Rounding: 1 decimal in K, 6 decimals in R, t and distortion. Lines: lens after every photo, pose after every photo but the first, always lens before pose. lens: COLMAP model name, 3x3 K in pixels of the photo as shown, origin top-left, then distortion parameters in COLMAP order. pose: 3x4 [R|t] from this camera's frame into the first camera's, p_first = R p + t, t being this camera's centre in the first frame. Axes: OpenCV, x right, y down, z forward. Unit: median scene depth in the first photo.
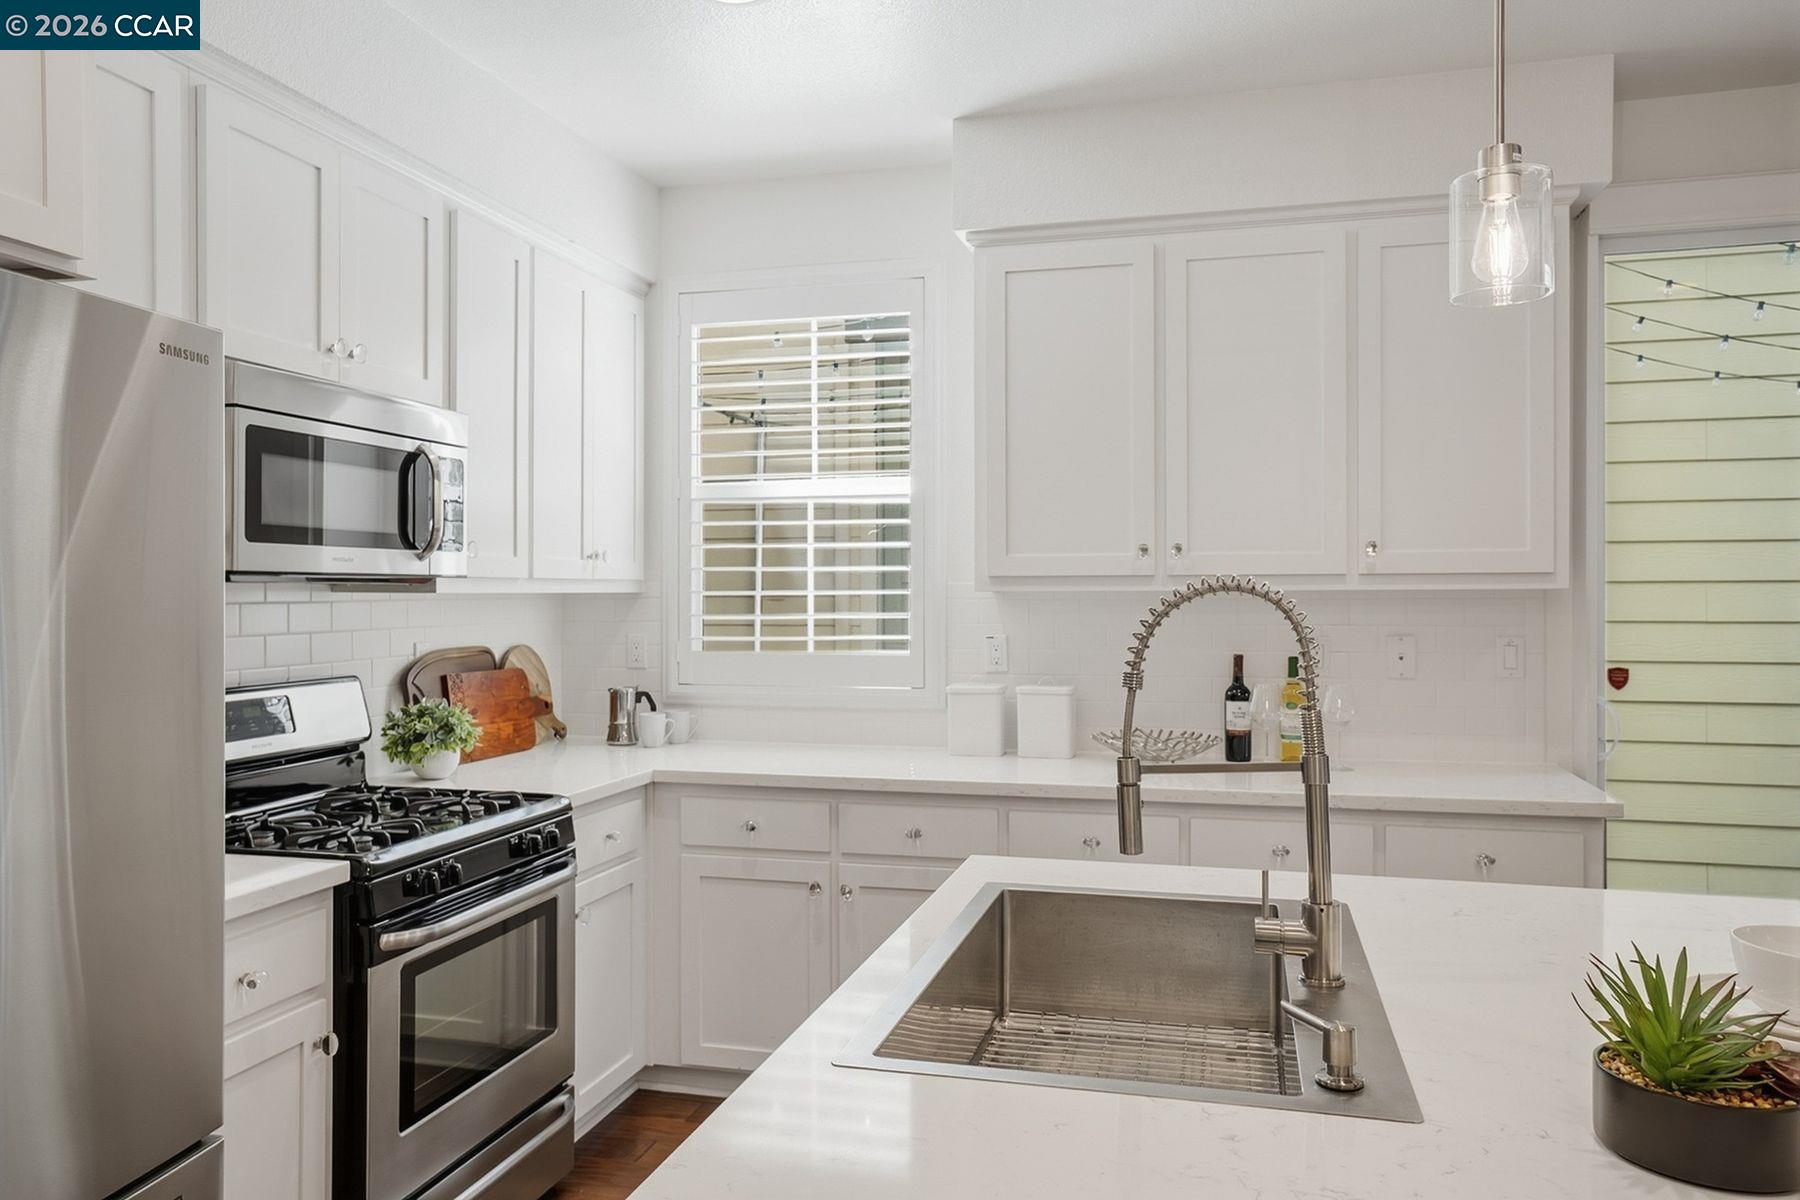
lens RADIAL K [[1266.1, 0, 912.6], [0, 1266.1, 606.3], [0, 0, 1]] dist [-0.032601, 0.008423]
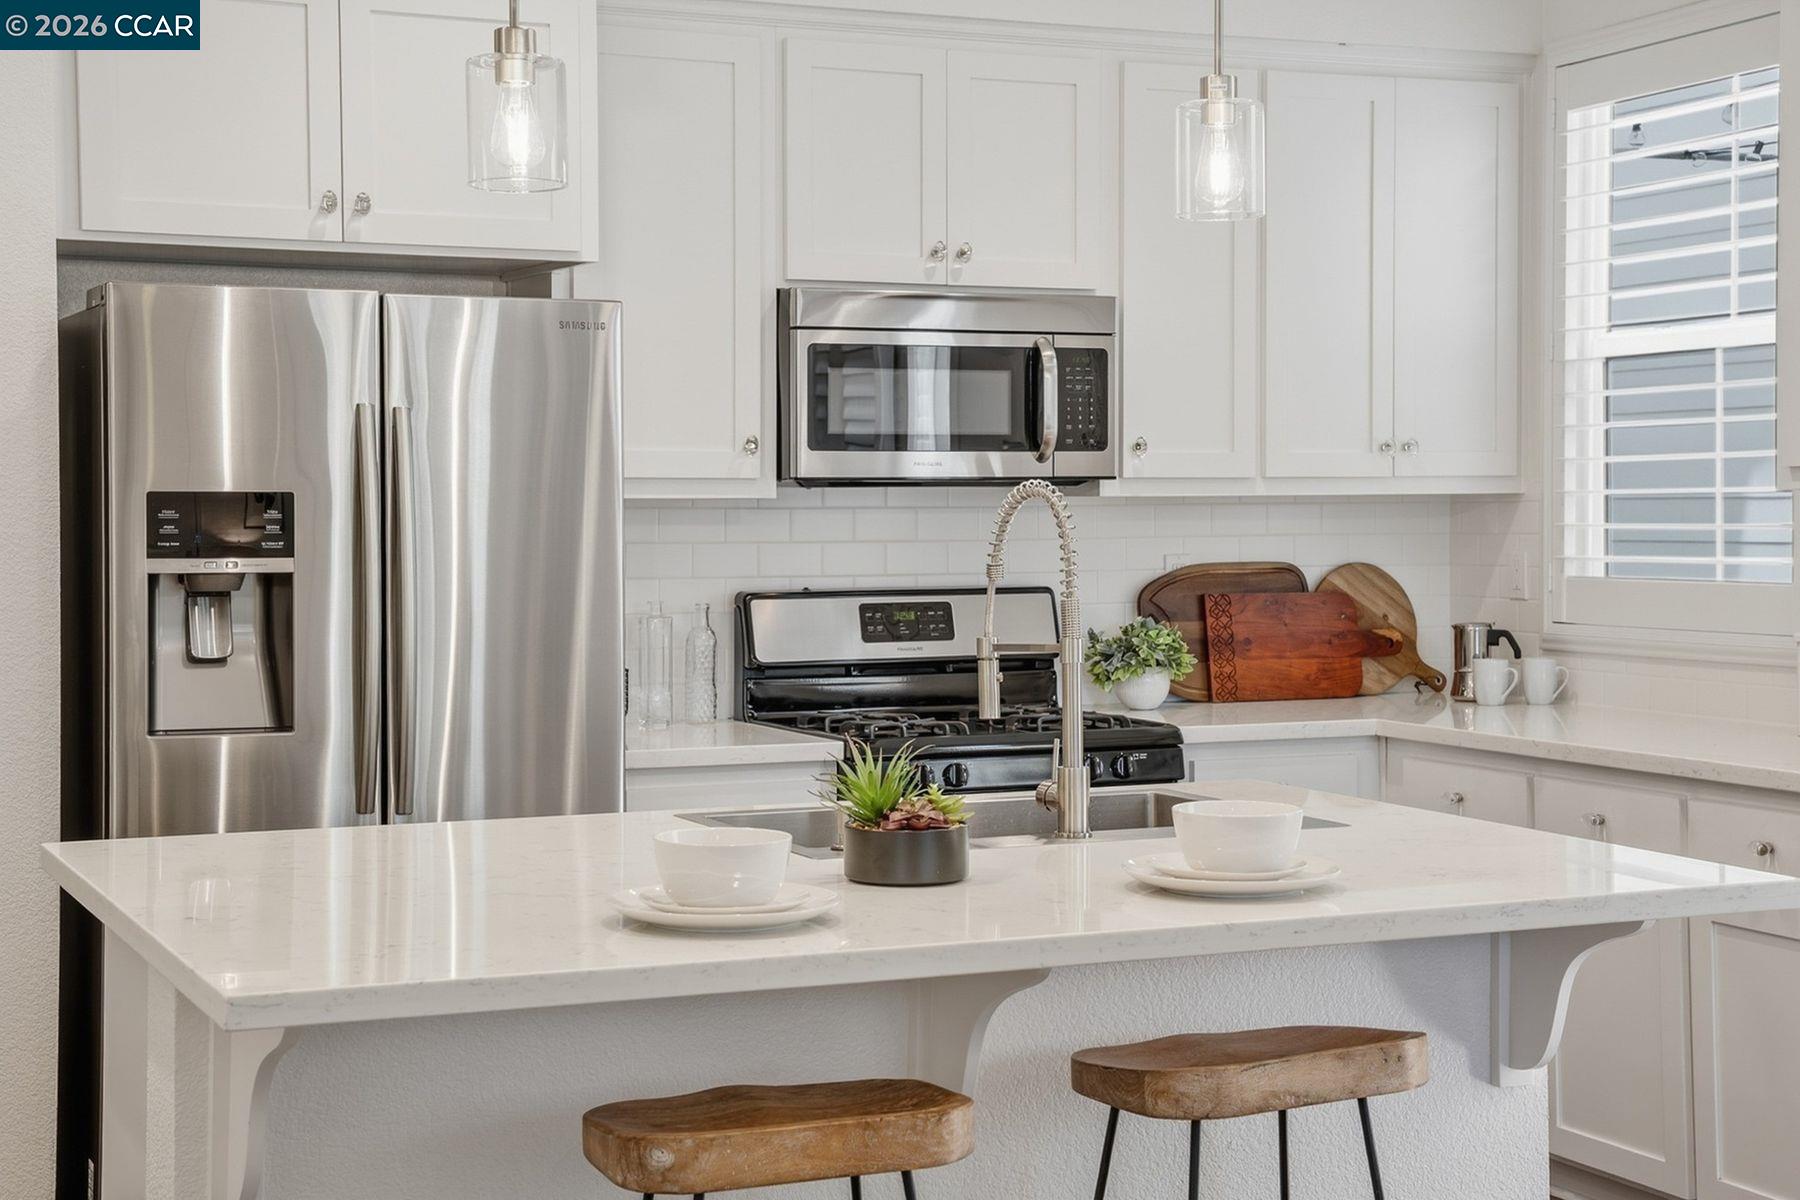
lens RADIAL K [[2820.8, 0, 902.2], [0, 2820.8, 567.6], [0, 0, 1]] dist [0.126488, 0.000000]
pose [[0.619644, 0.016479, -0.784710, 0.977080], [-0.003321, 0.999826, 0.018375, 0.003411], [0.784876, -0.008780, 0.619591, -0.316161]]
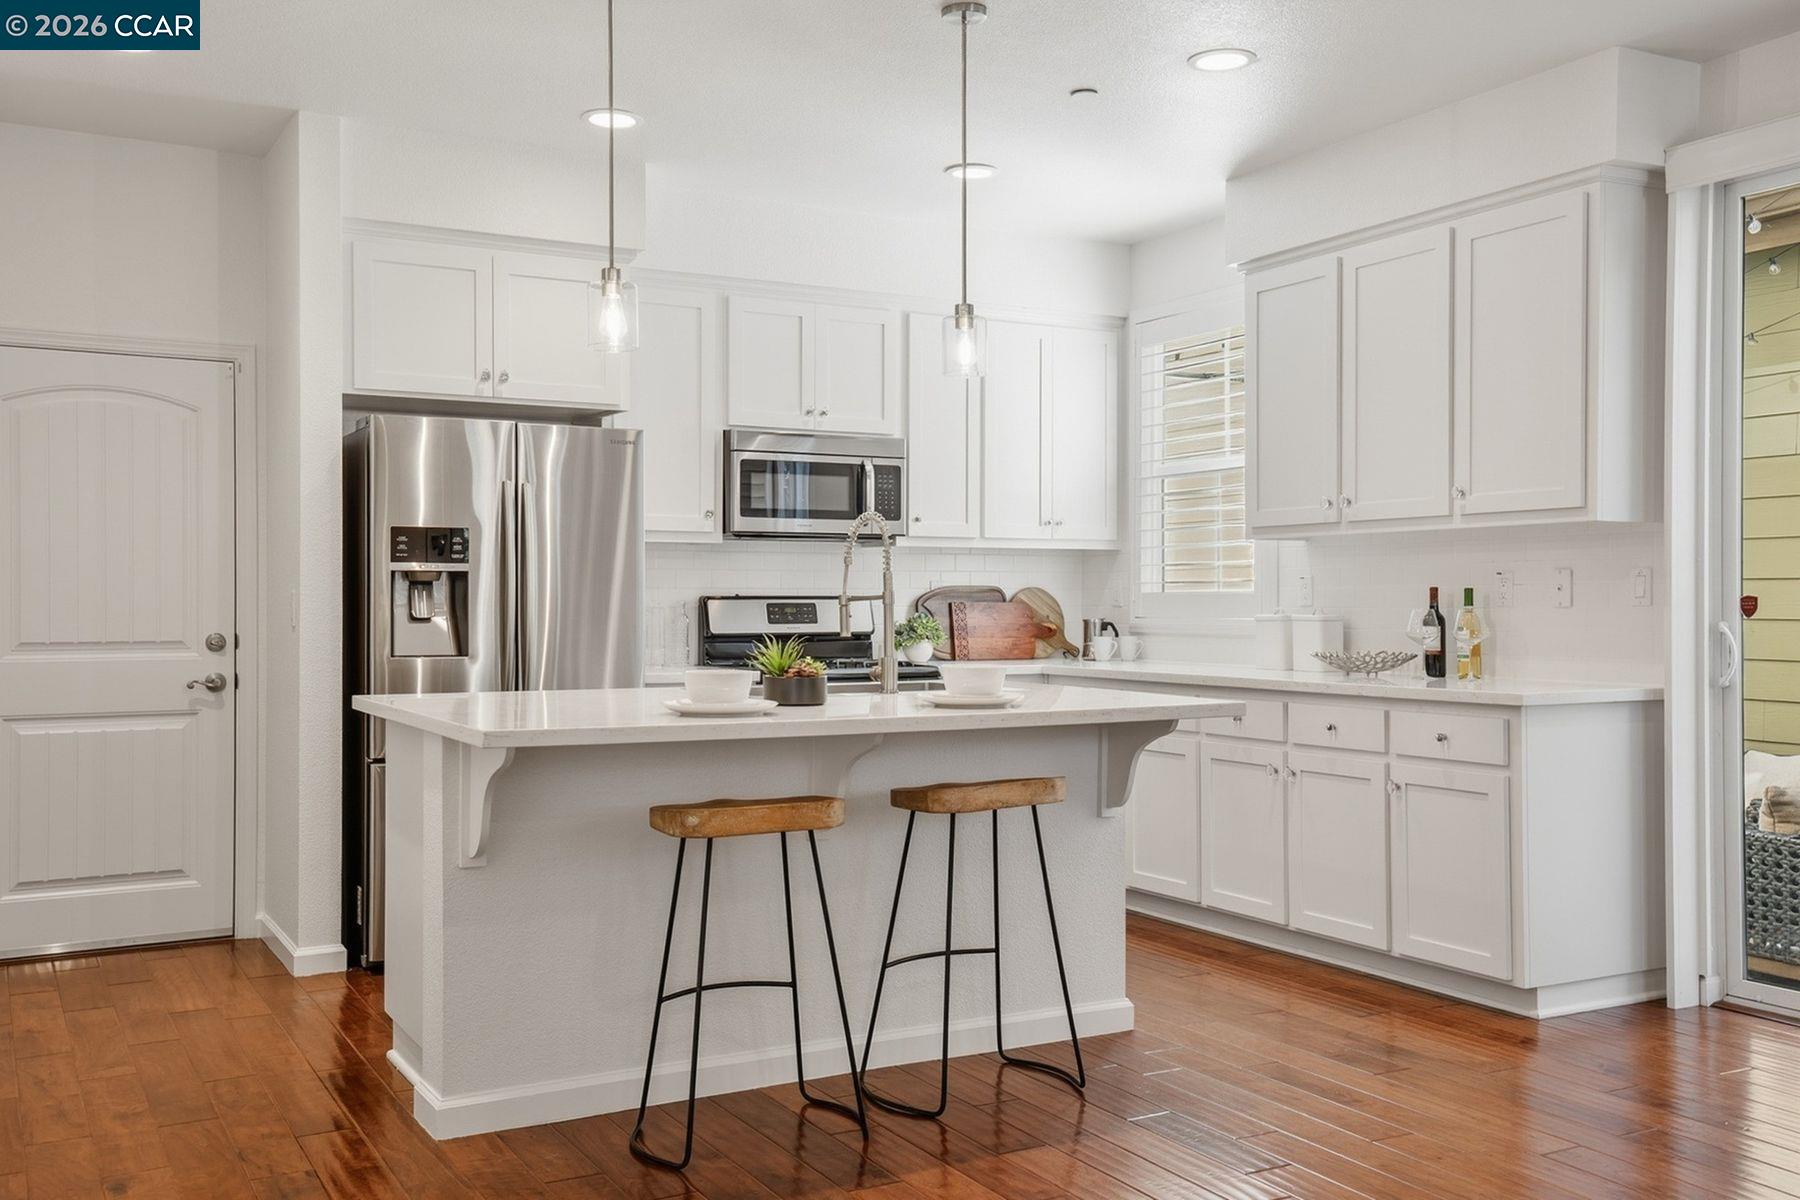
lens RADIAL K [[1678.2, 0, 909.0], [0, 1678.2, 629.0], [0, 0, 1]] dist [0.006432, 0.000000]
pose [[0.684528, 0.012516, -0.728879, 1.097746], [-0.007293, 0.999920, 0.010321, 0.066859], [0.728950, -0.001749, 0.684565, -0.446996]]
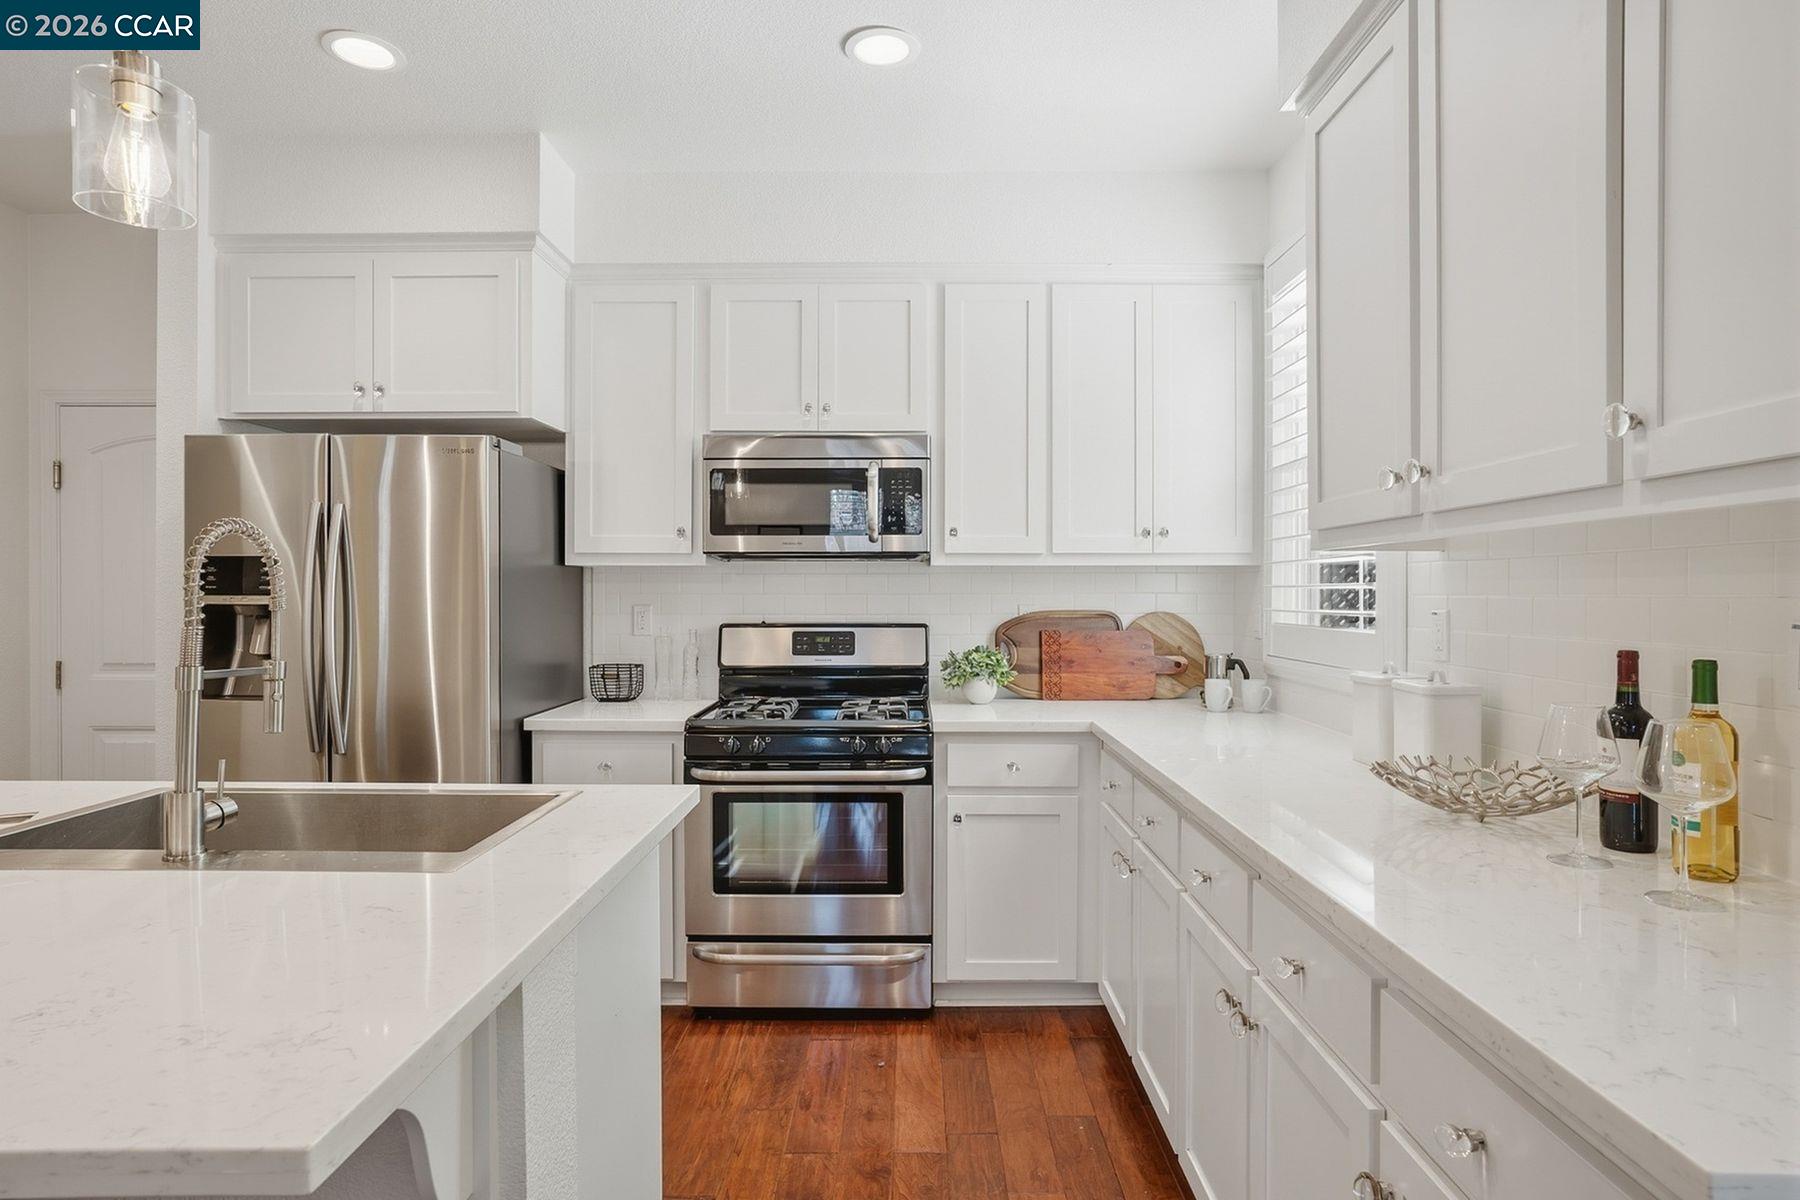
lens RADIAL K [[1013.4, 0, 904.2], [0, 1013.4, 604.7], [0, 0, 1]] dist [-0.037448, 0.017708]
pose [[0.236555, 0.013901, -0.971519, 0.612560], [-0.010507, 0.999876, 0.011749, 0.017535], [0.971561, 0.007429, 0.236672, 0.618134]]
